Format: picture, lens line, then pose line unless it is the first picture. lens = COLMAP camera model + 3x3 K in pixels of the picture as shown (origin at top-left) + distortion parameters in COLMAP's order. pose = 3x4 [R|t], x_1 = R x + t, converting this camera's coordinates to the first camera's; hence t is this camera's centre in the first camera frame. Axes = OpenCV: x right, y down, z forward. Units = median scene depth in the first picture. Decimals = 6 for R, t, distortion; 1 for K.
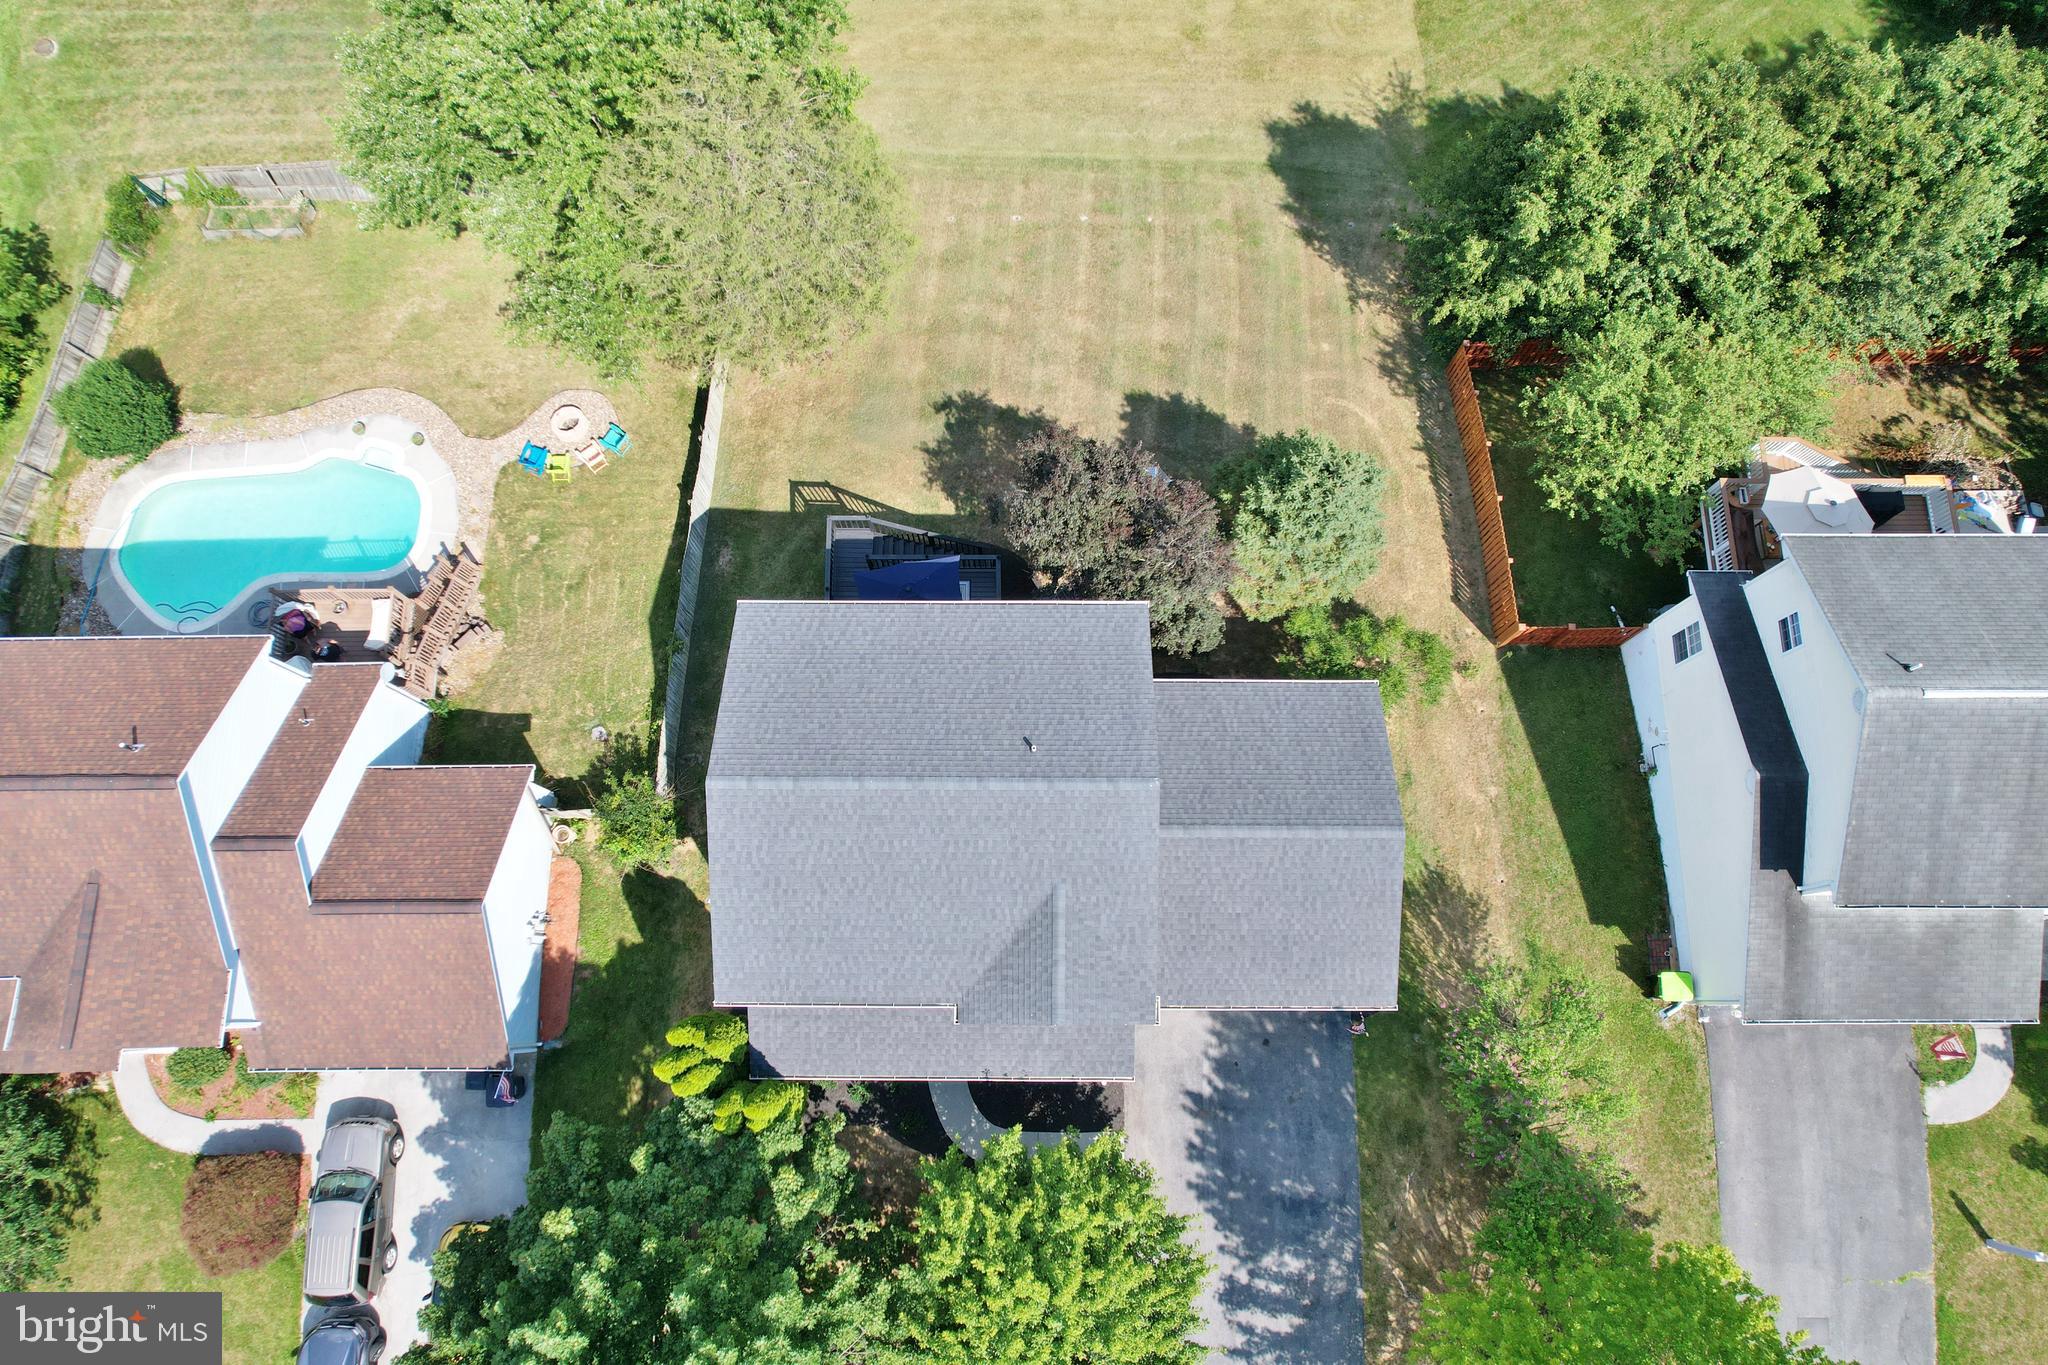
lens RADIAL K [[1310.5, 0, 1024.0], [0, 1310.5, 682.5], [0, 0, 1]] dist [-0.043204, 0.001629]
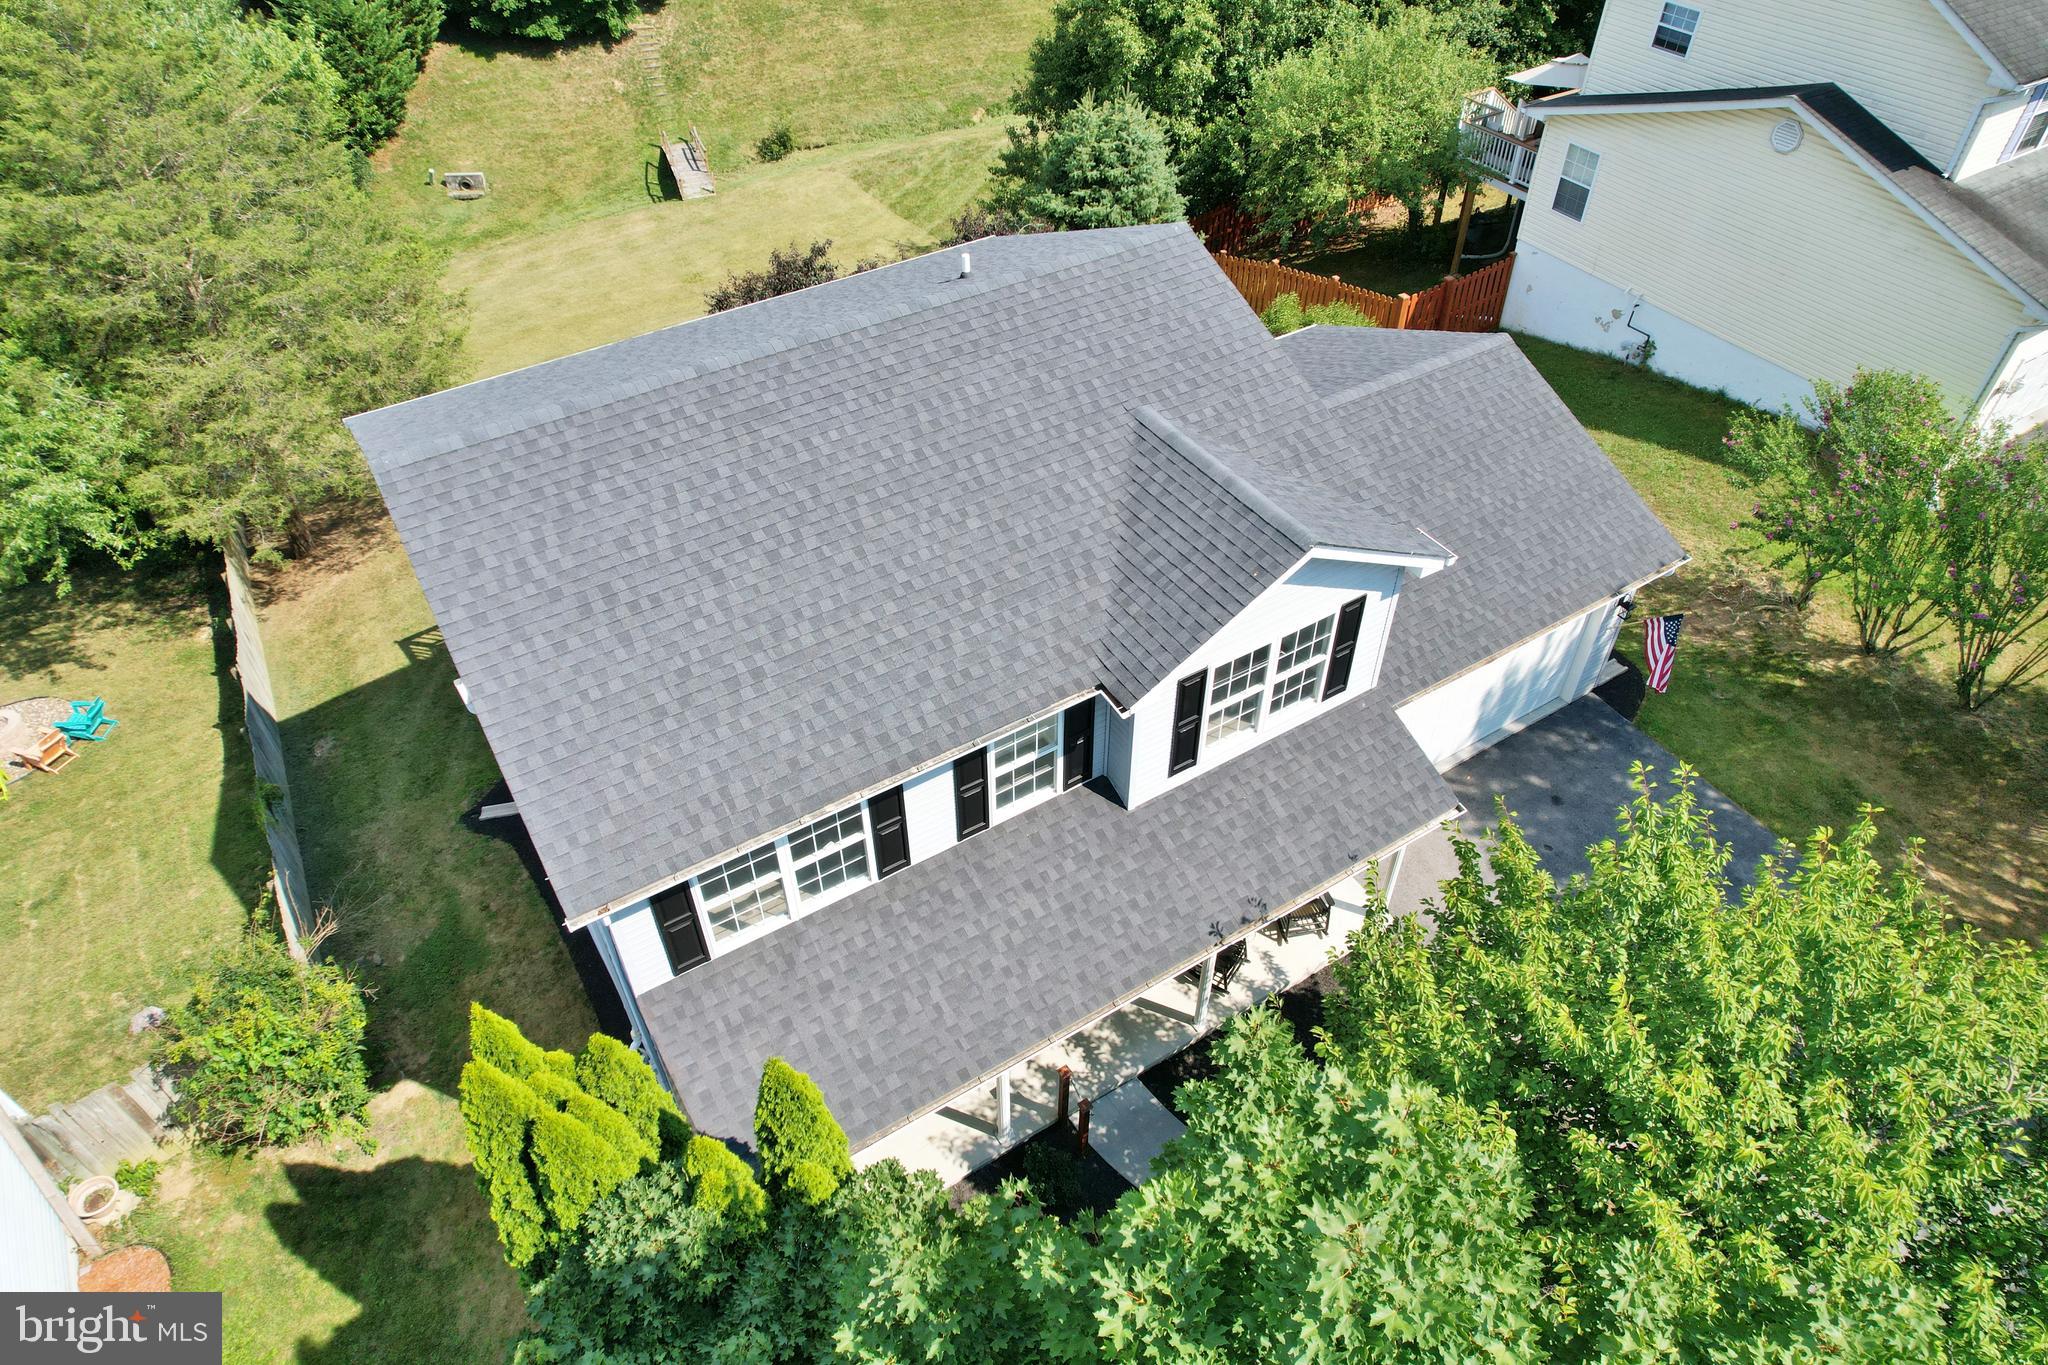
lens RADIAL K [[1310.5, 0, 1024.0], [0, 1310.5, 682.5], [0, 0, 1]] dist [-0.043204, 0.001629]
pose [[0.846857, -0.363889, 0.387838, -0.229834], [0.515004, 0.743066, -0.427345, 0.394872], [-0.132683, 0.561638, 0.816675, 0.592885]]
